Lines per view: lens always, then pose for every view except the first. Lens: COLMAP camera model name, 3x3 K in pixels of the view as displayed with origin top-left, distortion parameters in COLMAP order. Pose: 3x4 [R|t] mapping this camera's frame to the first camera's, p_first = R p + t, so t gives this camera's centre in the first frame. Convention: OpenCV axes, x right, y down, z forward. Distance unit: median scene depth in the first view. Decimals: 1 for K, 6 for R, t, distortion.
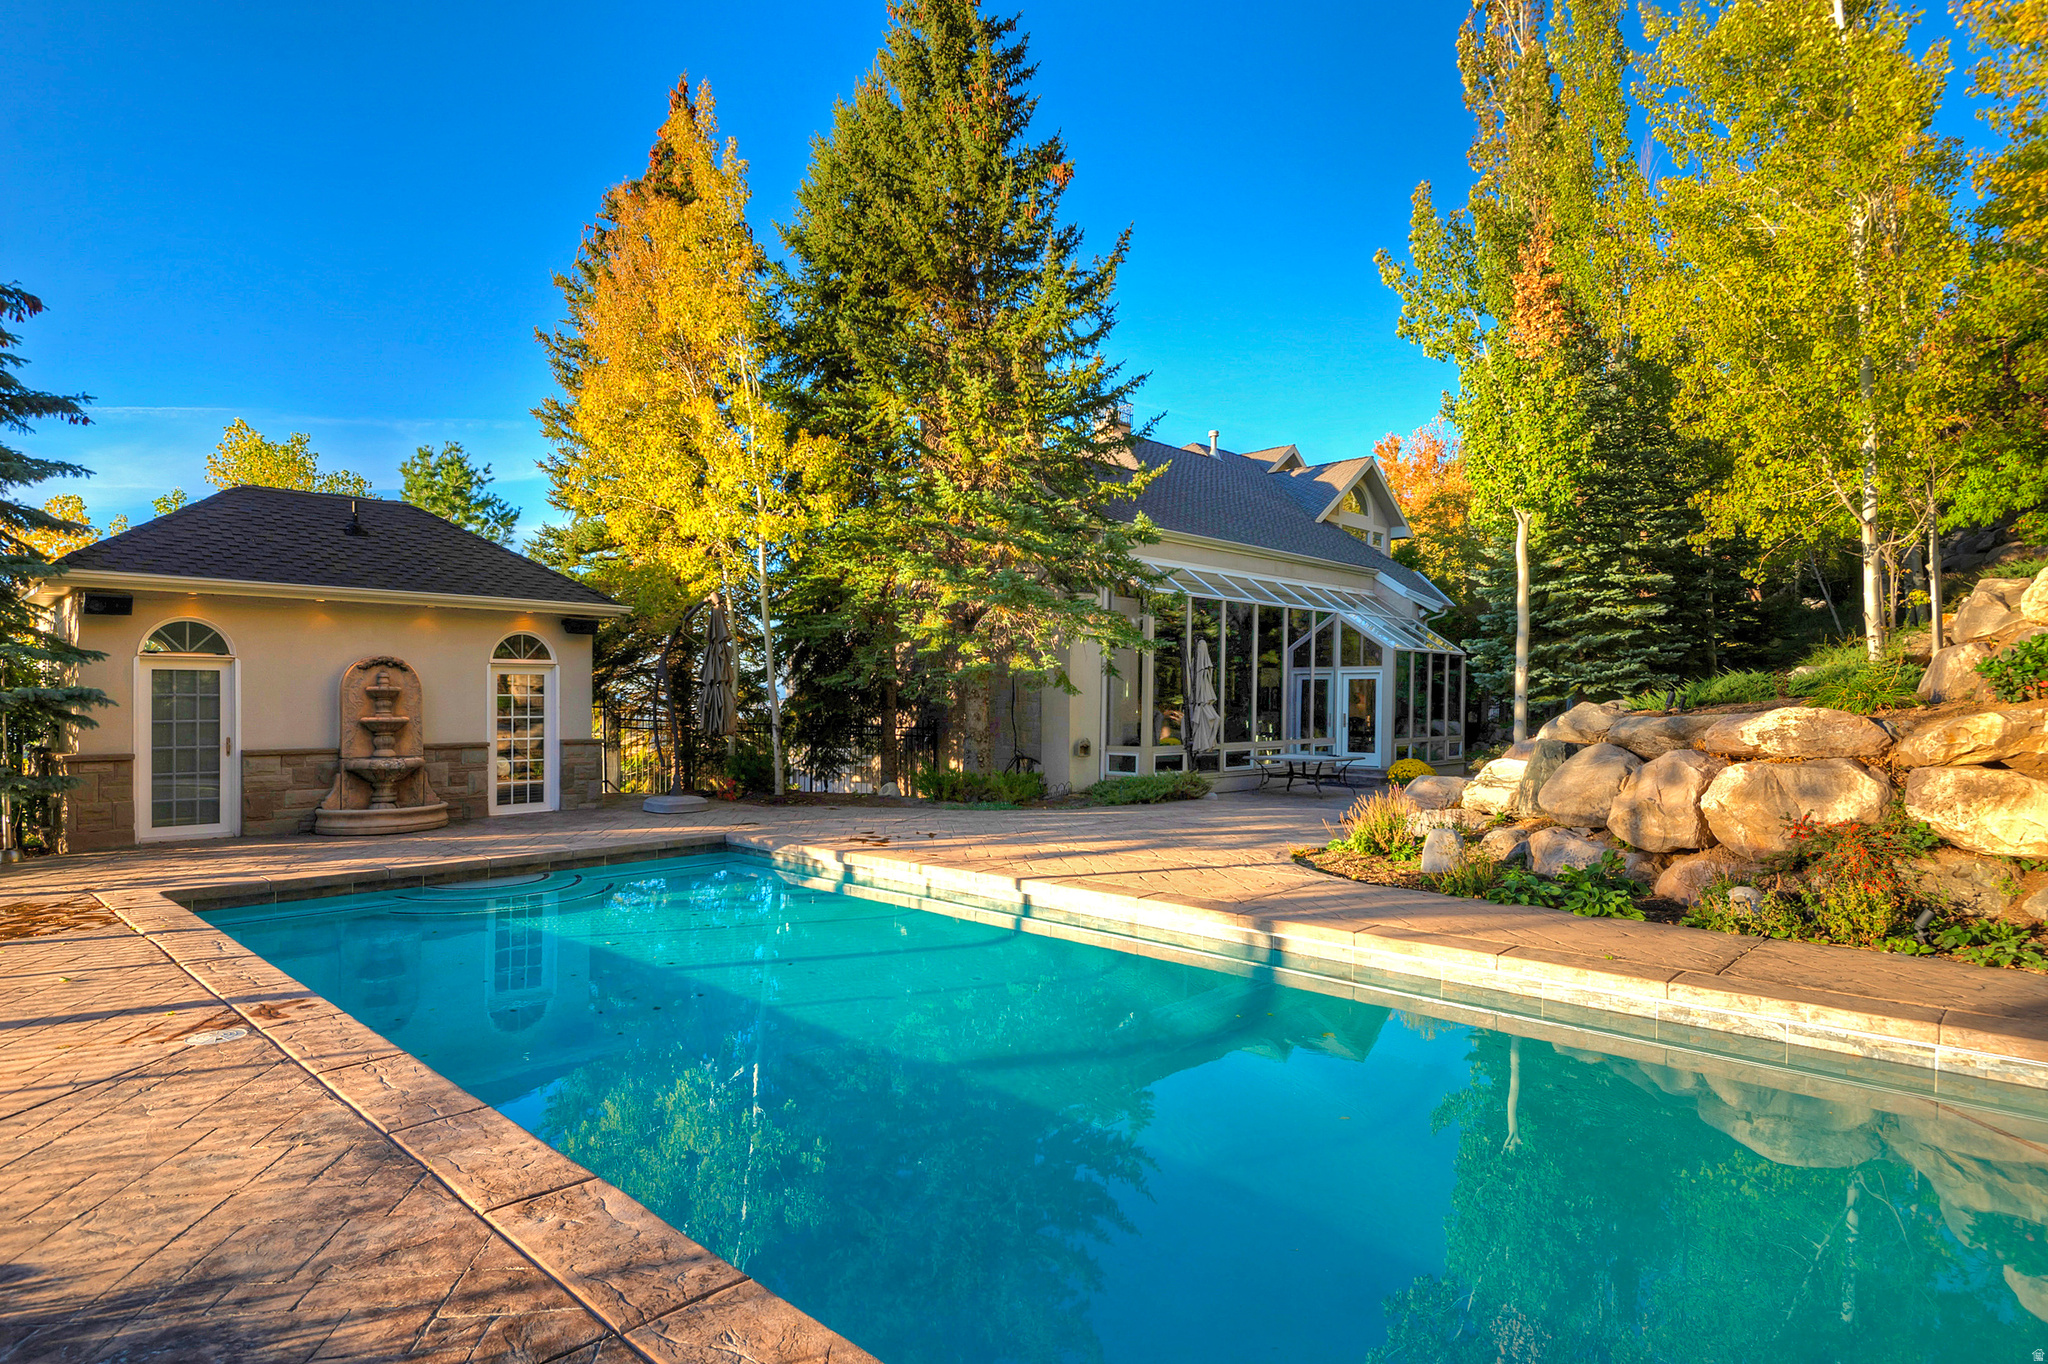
lens RADIAL K [[1136.3, 0, 1028.3], [0, 1136.3, 688.5], [0, 0, 1]] dist [-0.000064, -0.006831]
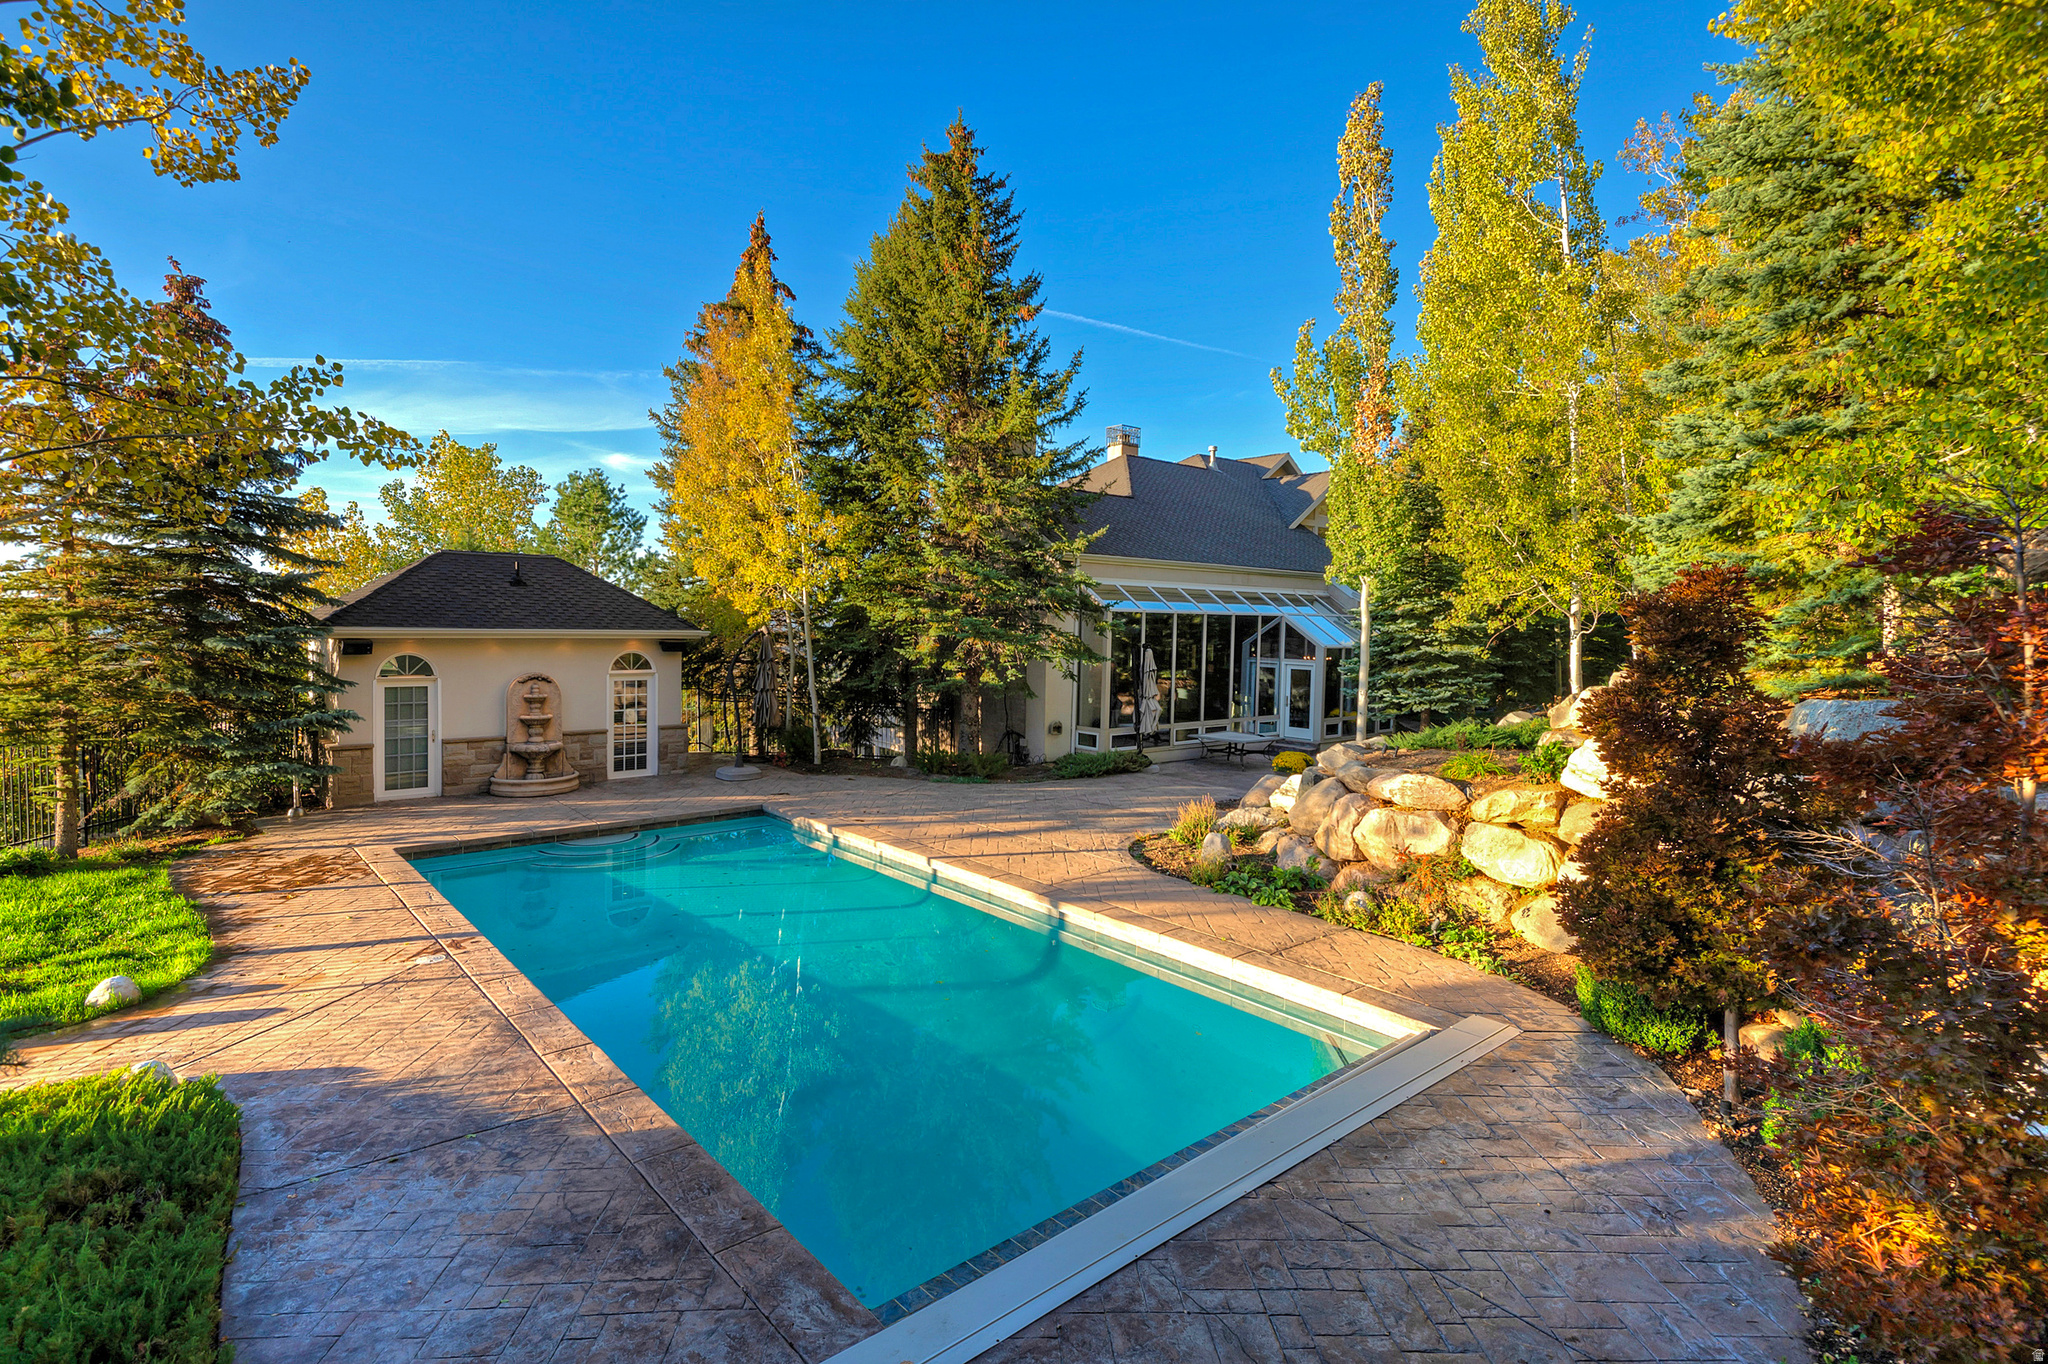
lens RADIAL K [[978.6, 0, 1023.7], [0, 978.6, 676.8], [0, 0, 1]] dist [-0.003726, 0.001020]
pose [[0.997275, 0.026700, -0.068772, 0.145144], [-0.023370, 0.998536, 0.048775, -0.101813], [0.069974, -0.047035, 0.996439, -0.208170]]
